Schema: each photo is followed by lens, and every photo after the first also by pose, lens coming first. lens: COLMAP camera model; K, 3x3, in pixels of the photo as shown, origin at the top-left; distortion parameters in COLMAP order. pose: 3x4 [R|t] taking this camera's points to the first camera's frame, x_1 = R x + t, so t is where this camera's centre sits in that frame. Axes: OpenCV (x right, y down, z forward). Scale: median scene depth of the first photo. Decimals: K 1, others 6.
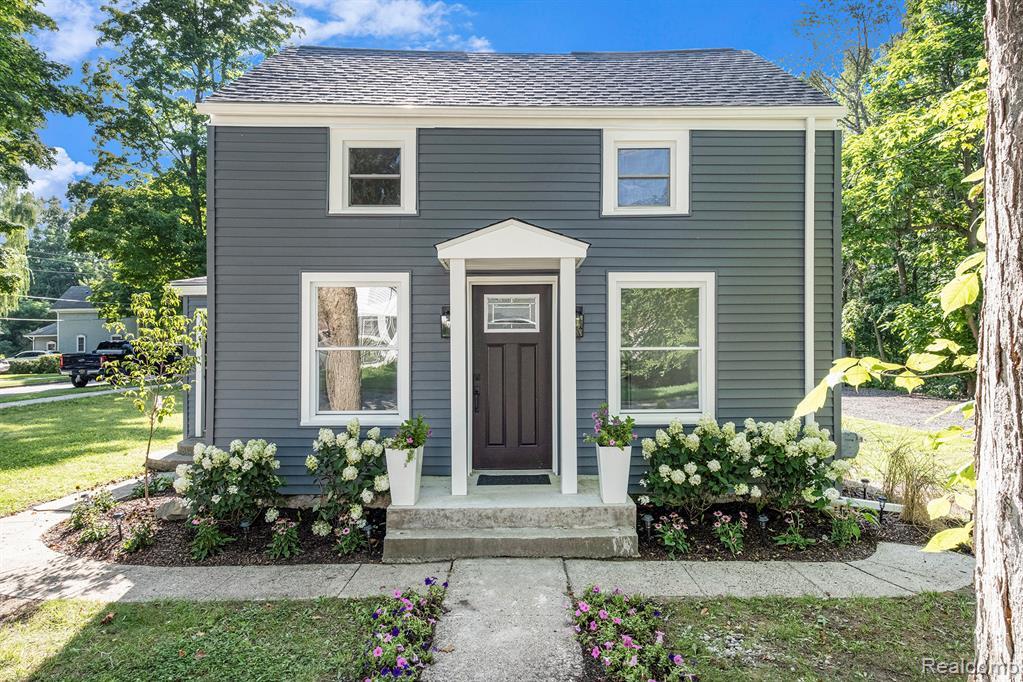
lens RADIAL K [[644.5, 0, 509.0], [0, 644.5, 337.5], [0, 0, 1]] dist [0.015320, 0.000709]
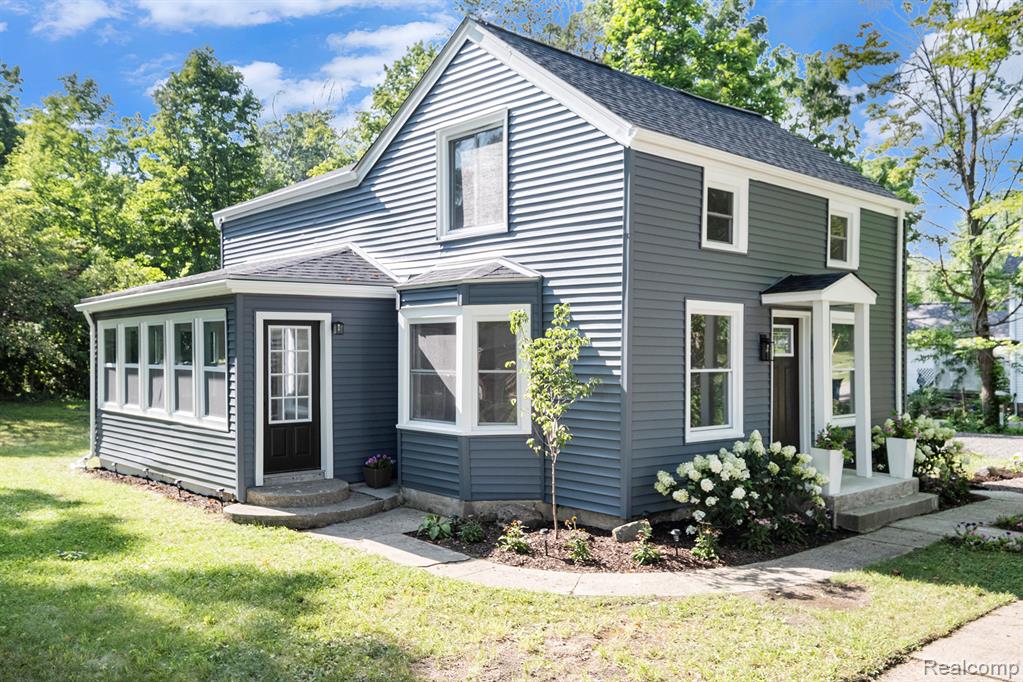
lens RADIAL K [[898.6, 0, 514.0], [0, 898.6, 350.4], [0, 0, 1]] dist [-0.001220, -0.003471]
pose [[0.741761, 0.010963, 0.670575, -1.721329], [-0.020620, 0.999766, 0.006465, -0.023029], [-0.670347, -0.018623, 0.741814, 0.101062]]
